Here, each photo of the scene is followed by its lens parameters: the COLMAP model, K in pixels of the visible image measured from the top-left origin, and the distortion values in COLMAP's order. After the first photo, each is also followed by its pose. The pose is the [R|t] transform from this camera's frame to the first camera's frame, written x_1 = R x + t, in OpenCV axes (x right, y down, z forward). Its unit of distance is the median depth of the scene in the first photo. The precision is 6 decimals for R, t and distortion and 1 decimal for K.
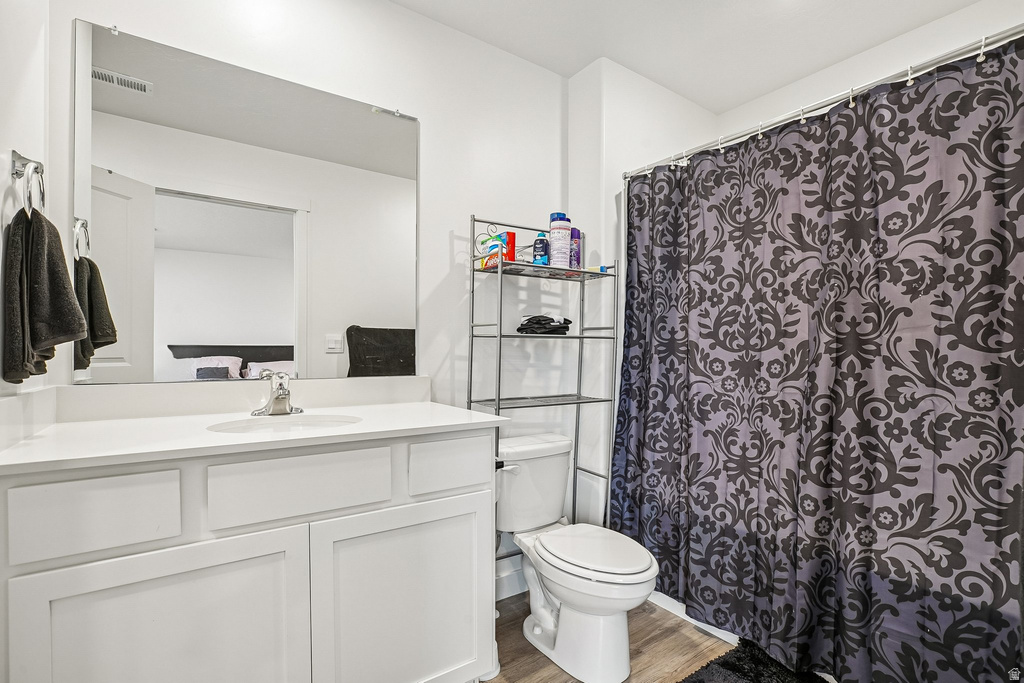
lens RADIAL K [[478.2, 0, 510.9], [0, 478.2, 346.7], [0, 0, 1]] dist [-0.045754, 0.016454]
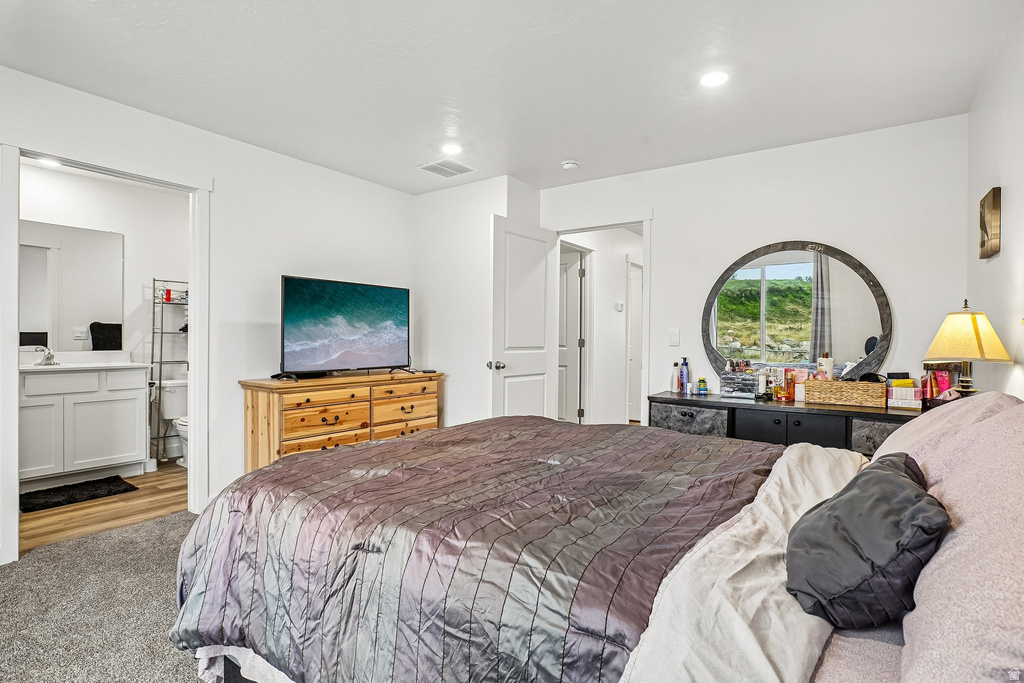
lens RADIAL K [[487.7, 0, 509.9], [0, 487.7, 342.5], [0, 0, 1]] dist [-0.039592, 0.014957]
pose [[0.936091, 0.005151, 0.351720, 0.682049], [-0.012394, 0.999755, 0.018343, -0.037611], [-0.351540, -0.021530, 0.935925, -1.657507]]
